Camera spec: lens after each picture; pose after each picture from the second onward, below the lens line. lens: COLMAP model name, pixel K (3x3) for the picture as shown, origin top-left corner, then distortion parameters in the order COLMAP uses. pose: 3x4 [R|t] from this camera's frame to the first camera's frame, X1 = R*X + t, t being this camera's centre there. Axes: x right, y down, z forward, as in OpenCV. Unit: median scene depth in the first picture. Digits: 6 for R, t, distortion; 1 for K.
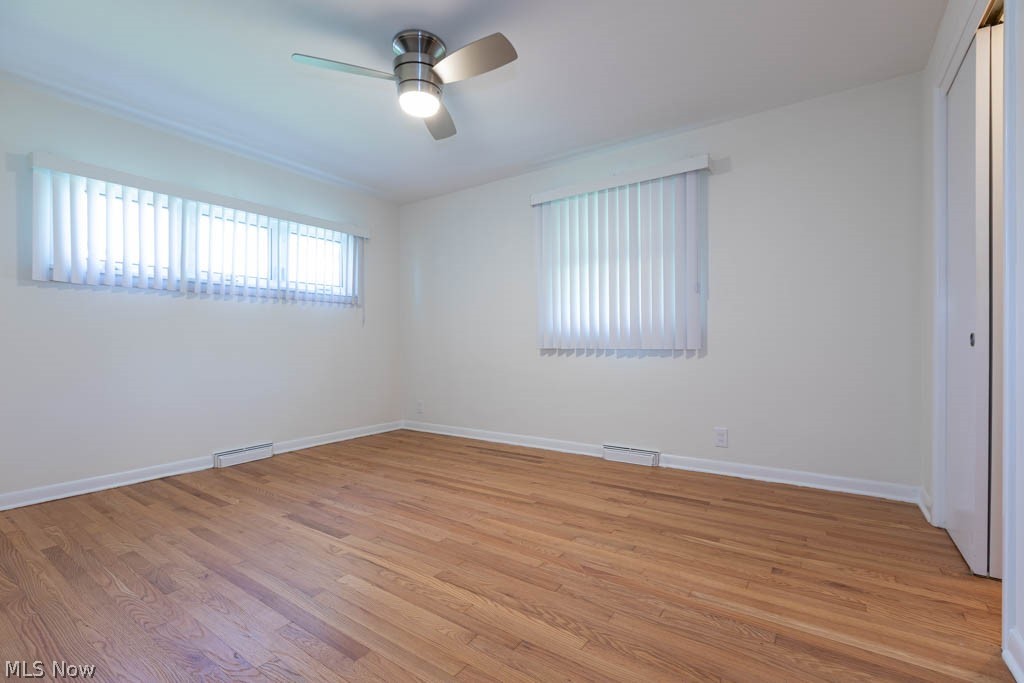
lens RADIAL K [[453.7, 0, 514.5], [0, 453.7, 346.4], [0, 0, 1]] dist [0.002249, -0.000200]
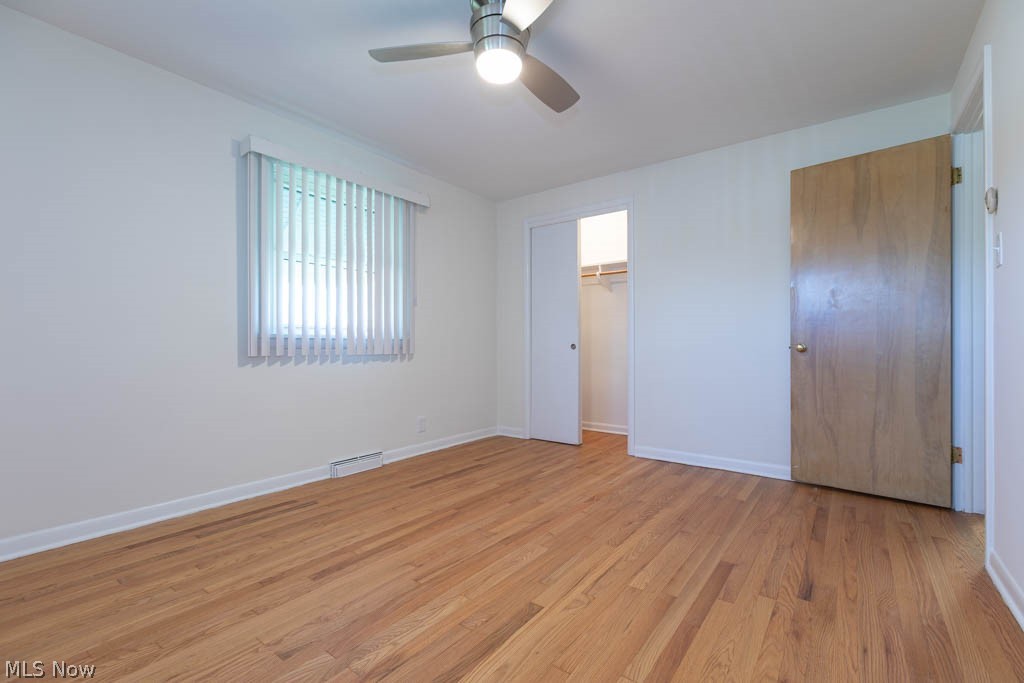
lens RADIAL K [[453.7, 0, 514.5], [0, 453.7, 346.4], [0, 0, 1]] dist [0.002249, -0.000200]
pose [[0.040214, 0.007009, 0.999167, -0.859259], [0.010046, 0.999922, -0.007419, -0.001171], [-0.999141, 0.010336, 0.040140, 0.766327]]
